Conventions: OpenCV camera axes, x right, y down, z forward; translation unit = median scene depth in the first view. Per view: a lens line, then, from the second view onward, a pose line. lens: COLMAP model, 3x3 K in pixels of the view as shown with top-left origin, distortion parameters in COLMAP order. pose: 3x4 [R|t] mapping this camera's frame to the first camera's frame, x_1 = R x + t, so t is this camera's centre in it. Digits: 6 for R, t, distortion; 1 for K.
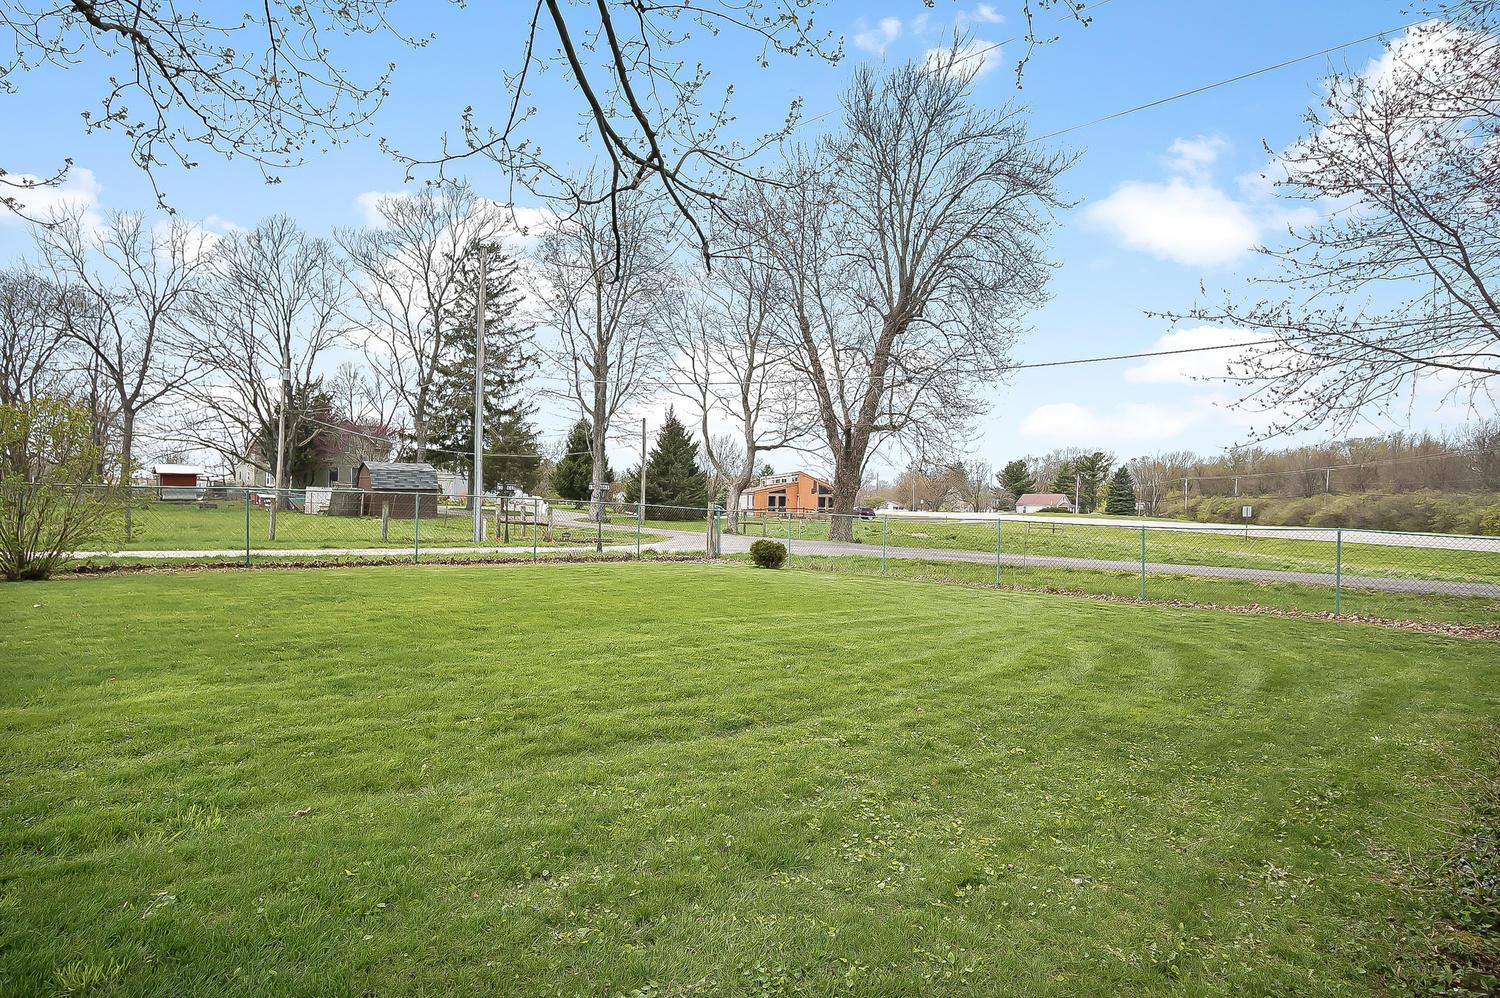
lens RADIAL K [[825.6, 0, 750.0], [0, 825.6, 499.0], [0, 0, 1]] dist [-0.011194, 0.000758]
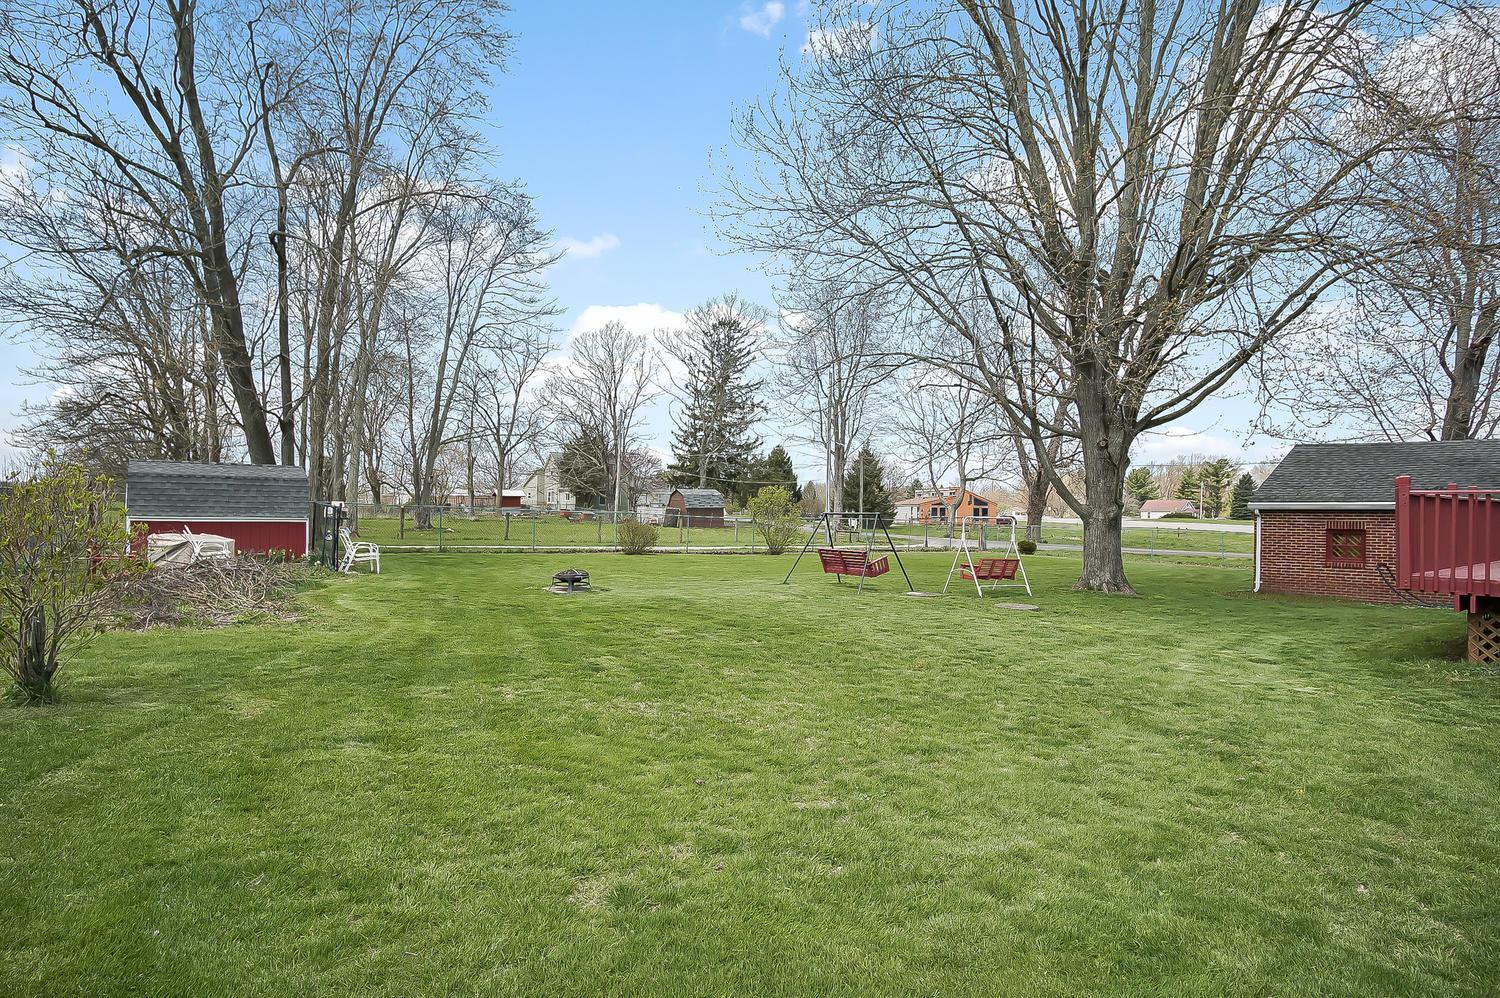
lens RADIAL K [[825.6, 0, 750.0], [0, 825.6, 499.0], [0, 0, 1]] dist [-0.011194, 0.000758]
pose [[0.992043, -0.006822, -0.125712, -0.090067], [0.006229, 0.999968, -0.005110, -0.011440], [0.125743, 0.004286, 0.992054, -0.242363]]
